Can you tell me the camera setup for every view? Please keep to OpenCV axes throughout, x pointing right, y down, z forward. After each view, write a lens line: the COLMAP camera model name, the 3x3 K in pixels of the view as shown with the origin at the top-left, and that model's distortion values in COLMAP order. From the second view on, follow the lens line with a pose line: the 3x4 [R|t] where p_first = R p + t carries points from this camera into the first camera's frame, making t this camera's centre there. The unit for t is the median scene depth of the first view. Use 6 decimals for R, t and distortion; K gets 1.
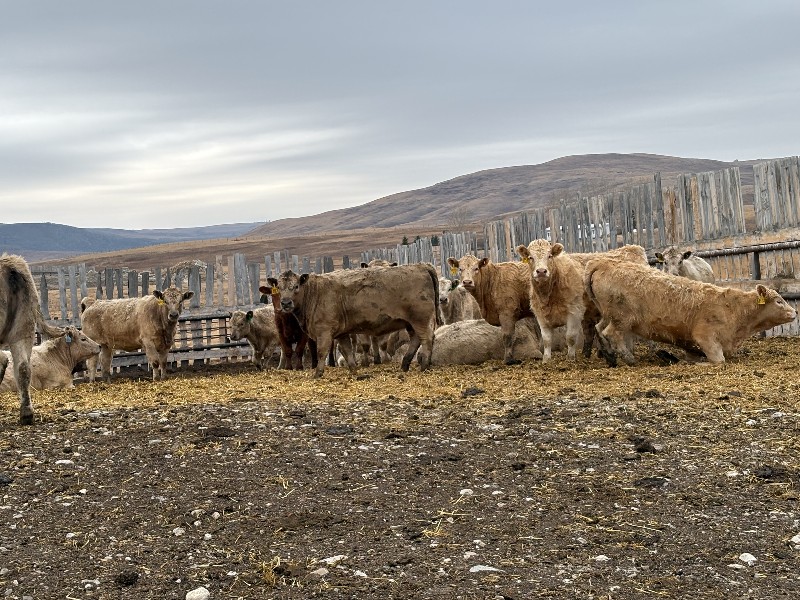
lens RADIAL K [[1558.2, 0, 400.0], [0, 1558.2, 300.0], [0, 0, 1]] dist [0.285430, -0.429326]
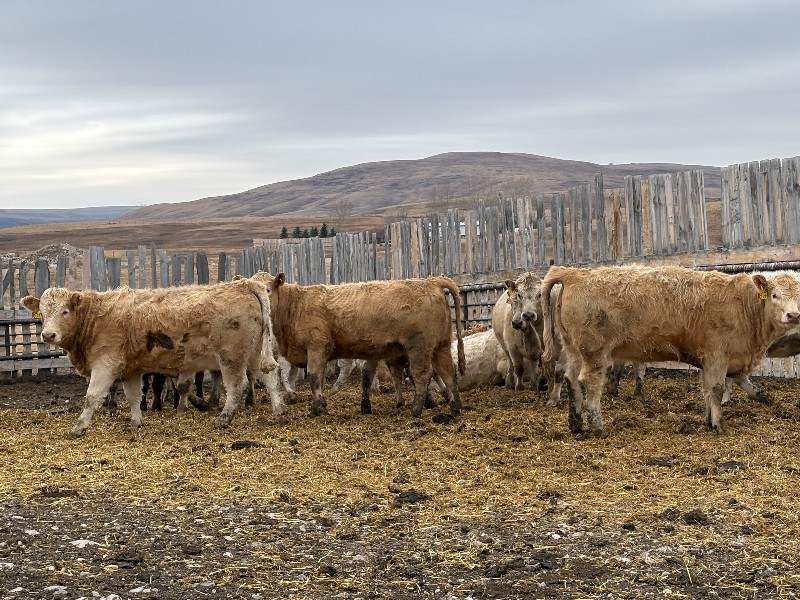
lens RADIAL K [[1558.2, 0, 400.0], [0, 1558.2, 300.0], [0, 0, 1]] dist [0.285430, -0.429326]
pose [[0.996345, 0.032322, 0.079065, -0.004347], [-0.032736, 0.999456, 0.003950, -0.009291], [-0.078894, -0.006523, 0.996862, 0.125599]]
